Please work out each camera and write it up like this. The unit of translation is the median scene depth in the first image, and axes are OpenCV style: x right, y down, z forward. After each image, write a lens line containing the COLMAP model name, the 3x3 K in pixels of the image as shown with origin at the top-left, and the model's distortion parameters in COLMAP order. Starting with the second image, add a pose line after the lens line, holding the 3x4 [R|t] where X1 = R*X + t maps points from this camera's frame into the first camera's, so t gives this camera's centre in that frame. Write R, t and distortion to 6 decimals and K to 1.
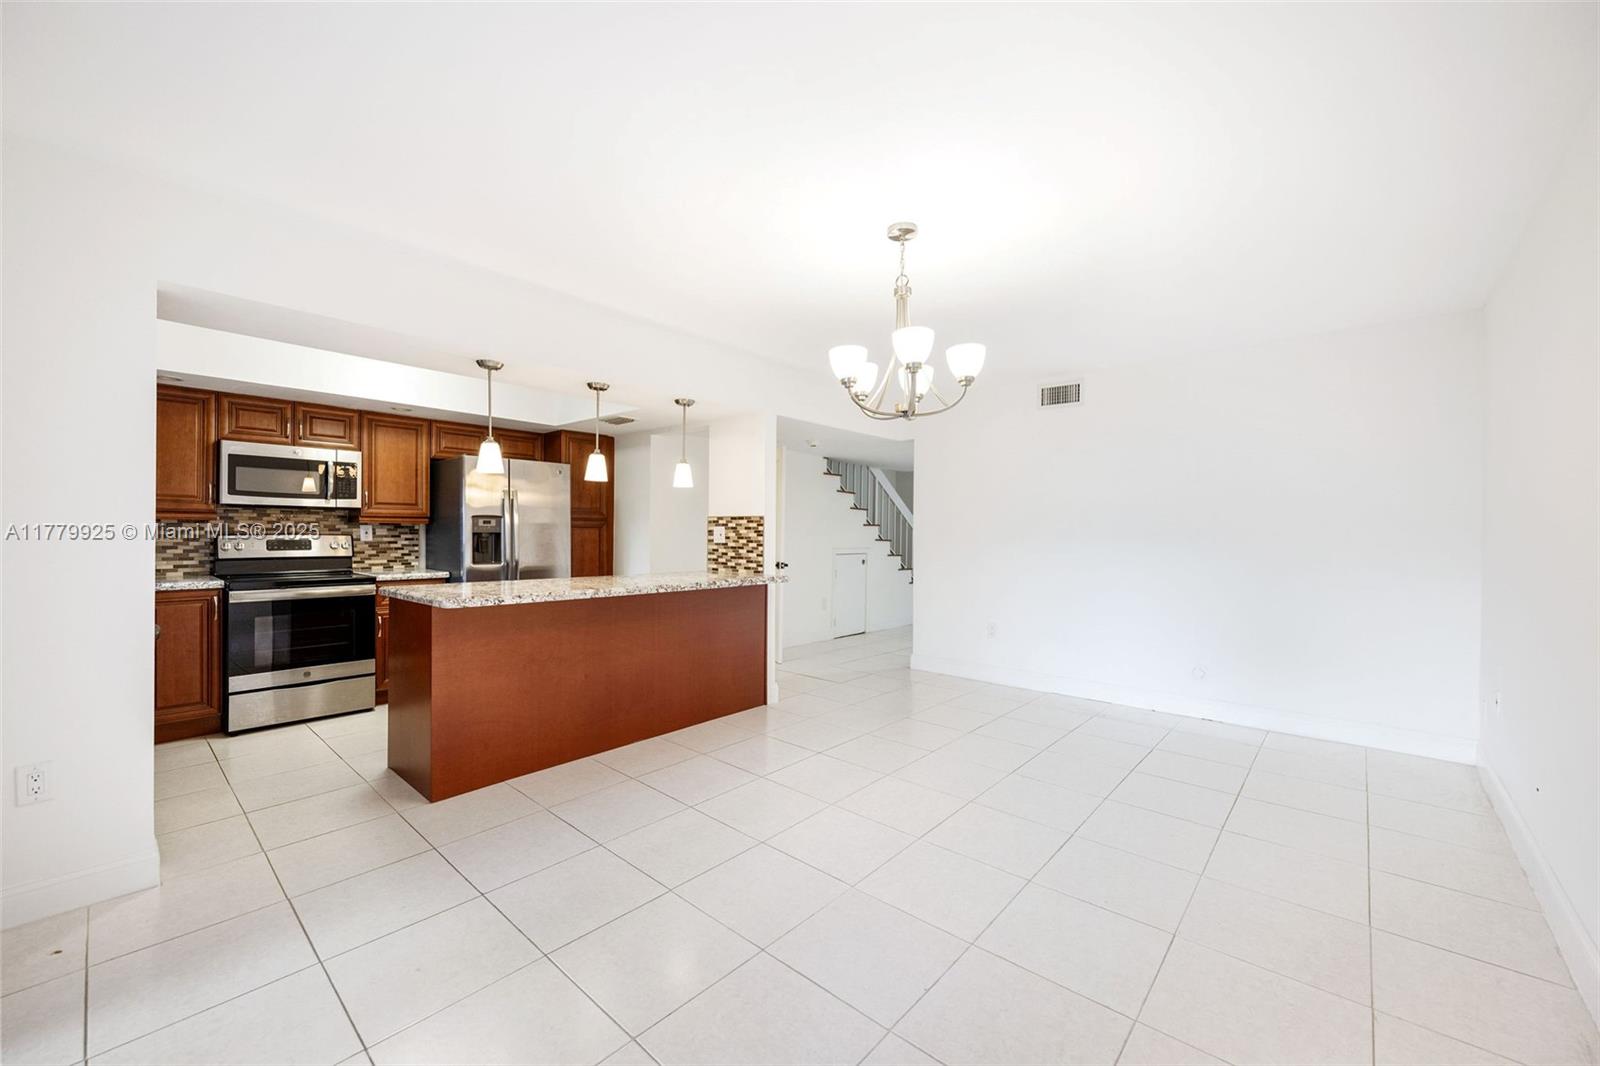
lens RADIAL K [[638.7, 0, 803.5], [0, 638.7, 536.1], [0, 0, 1]] dist [0.010288, 0.000011]
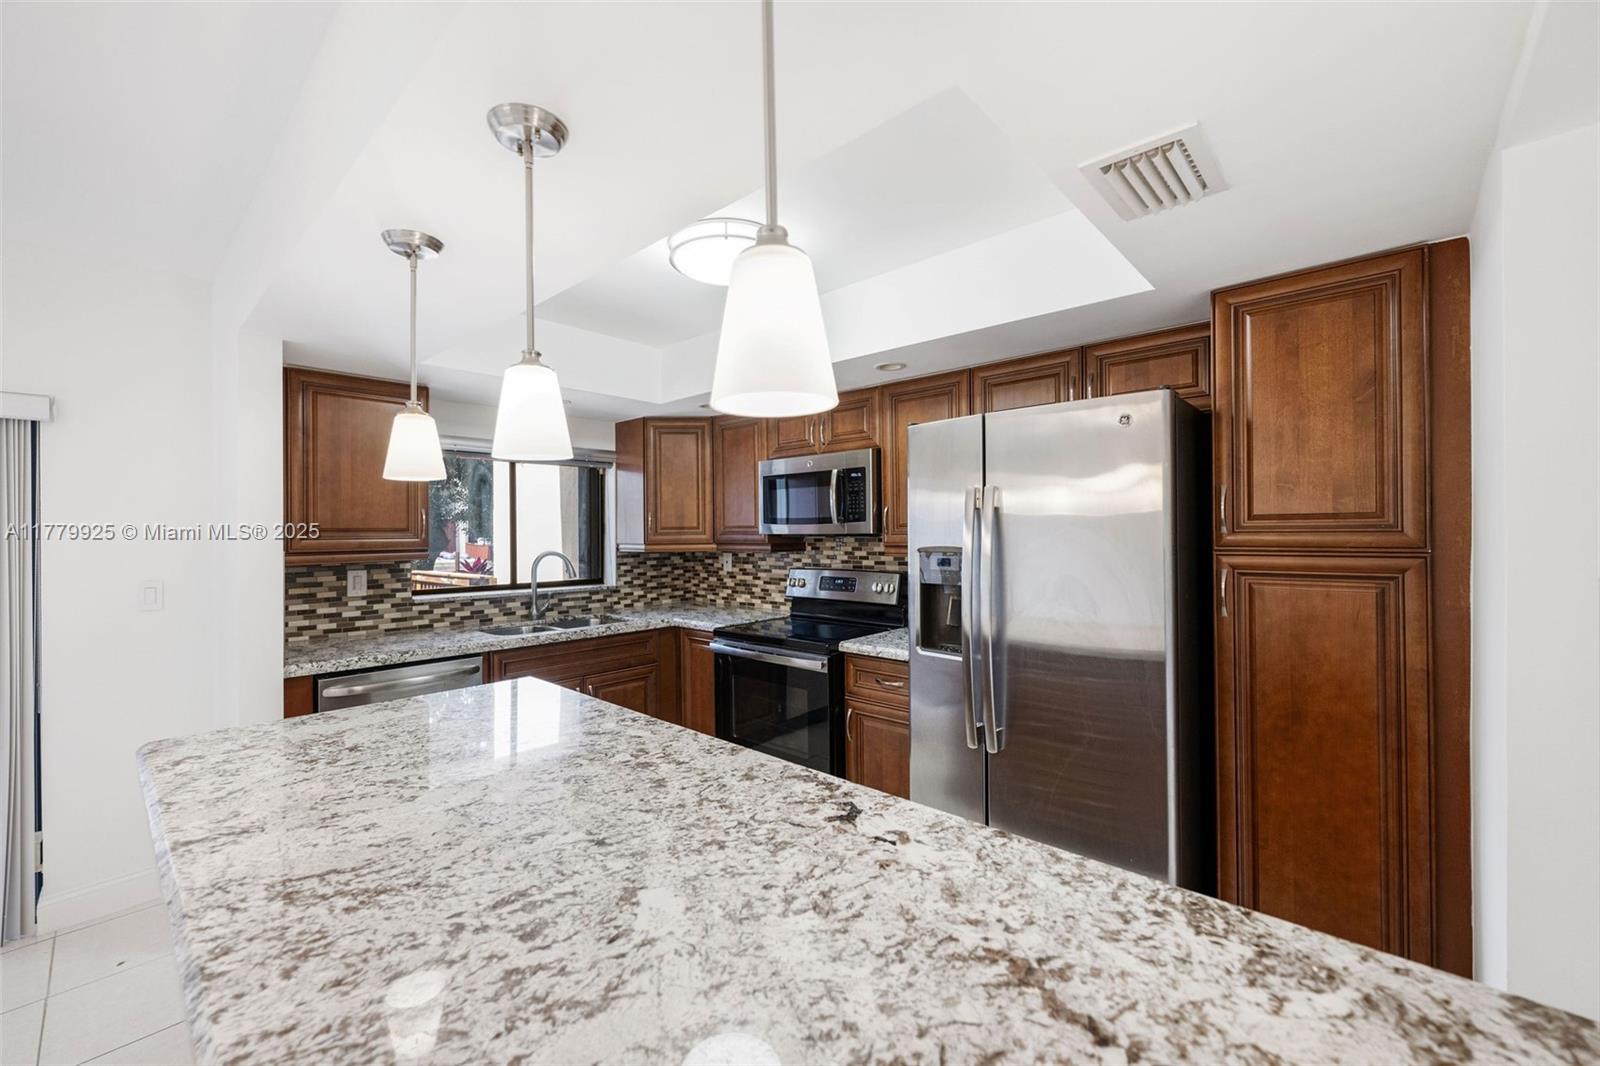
lens RADIAL K [[638.7, 0, 798.2], [0, 638.7, 532.0], [0, 0, 1]] dist [0.010288, 0.000011]
pose [[-0.012123, -0.004277, -0.999917, -0.034808], [0.009334, 0.999947, -0.004390, -0.042524], [0.999883, -0.009387, -0.012082, 0.896876]]
